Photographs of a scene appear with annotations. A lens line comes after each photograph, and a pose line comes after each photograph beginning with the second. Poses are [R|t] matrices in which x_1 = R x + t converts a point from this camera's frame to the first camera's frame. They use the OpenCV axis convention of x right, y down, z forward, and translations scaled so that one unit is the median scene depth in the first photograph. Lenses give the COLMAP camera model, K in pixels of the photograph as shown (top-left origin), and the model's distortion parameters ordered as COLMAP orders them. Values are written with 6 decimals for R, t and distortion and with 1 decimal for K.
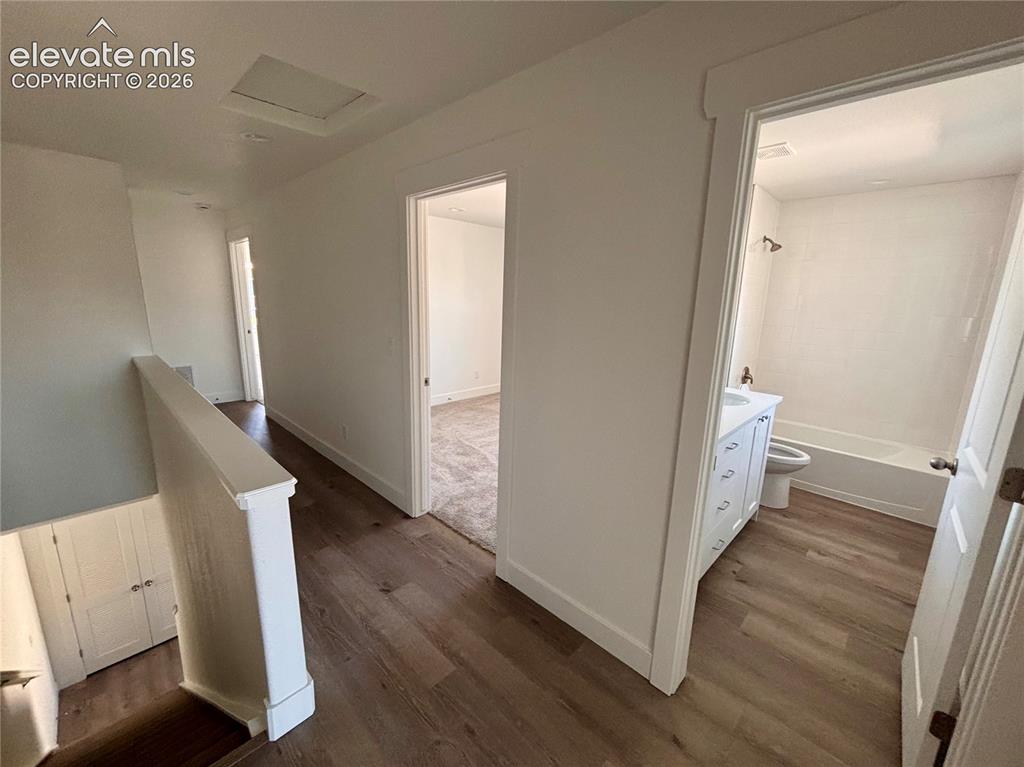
lens RADIAL K [[420.0, 0, 512.0], [0, 420.0, 383.5], [0, 0, 1]] dist [-0.000339, 0.000334]
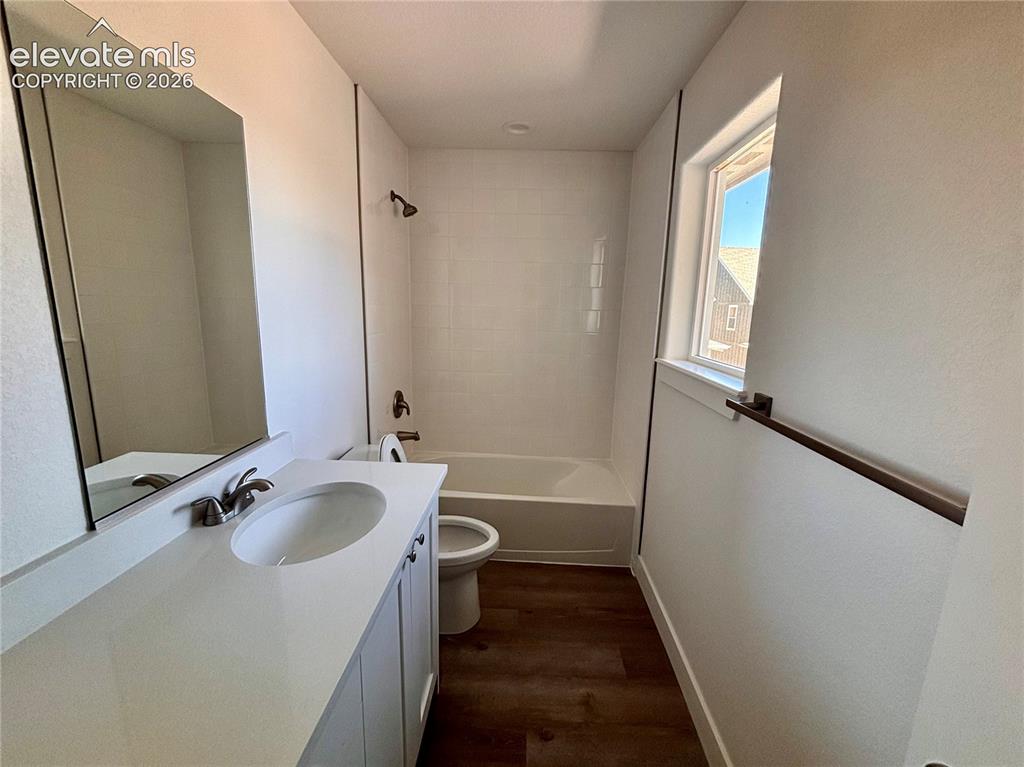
lens RADIAL K [[420.0, 0, 512.0], [0, 420.0, 383.5], [0, 0, 1]] dist [-0.000339, 0.000334]
pose [[0.745225, -0.131128, 0.653793, 0.326778], [0.130059, 0.990227, 0.050358, -0.077806], [-0.654006, 0.047504, 0.754996, 0.476645]]
